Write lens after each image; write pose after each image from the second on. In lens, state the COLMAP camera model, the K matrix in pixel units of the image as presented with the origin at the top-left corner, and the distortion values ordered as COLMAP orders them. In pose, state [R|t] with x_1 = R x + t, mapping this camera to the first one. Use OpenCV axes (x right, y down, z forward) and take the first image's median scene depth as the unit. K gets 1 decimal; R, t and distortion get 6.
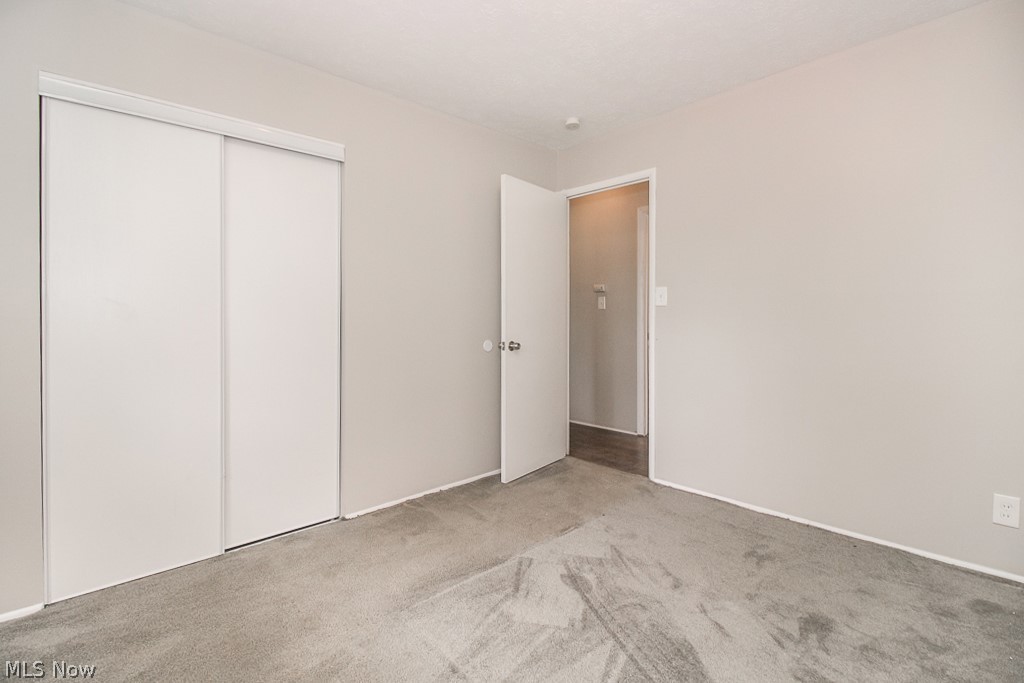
lens RADIAL K [[480.6, 0, 508.5], [0, 480.6, 327.7], [0, 0, 1]] dist [0.016583, -0.011170]
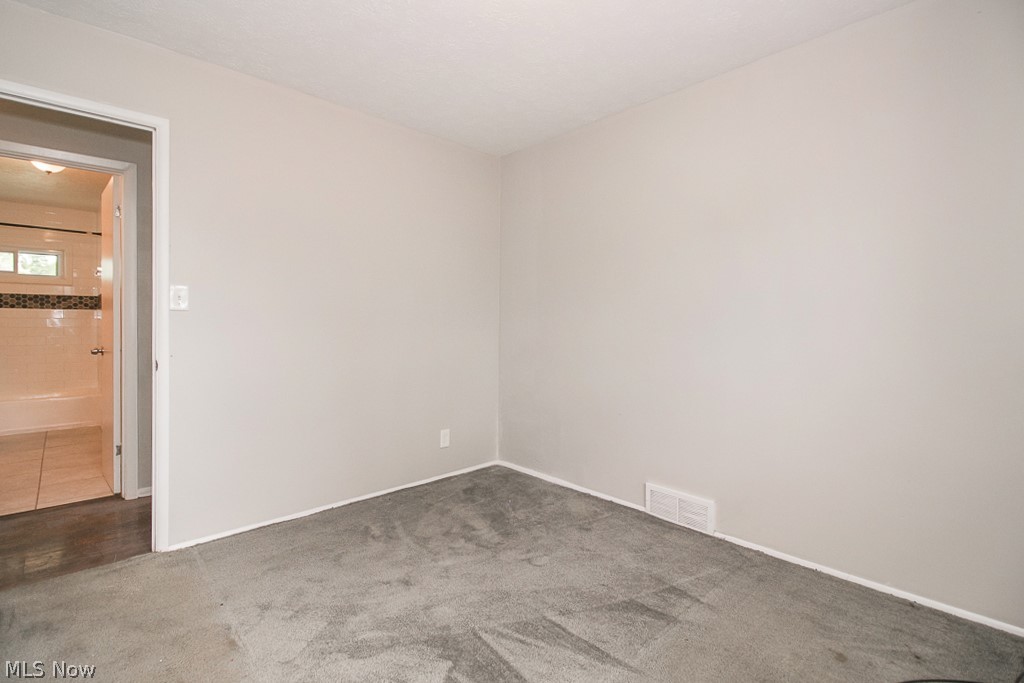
lens RADIAL K [[480.6, 0, 508.5], [0, 480.6, 327.7], [0, 0, 1]] dist [0.016583, -0.011170]
pose [[-0.022692, 0.008171, 0.999709, -0.469578], [0.018558, 0.999798, -0.007751, -0.002881], [-0.999570, 0.018377, -0.022839, 0.527744]]
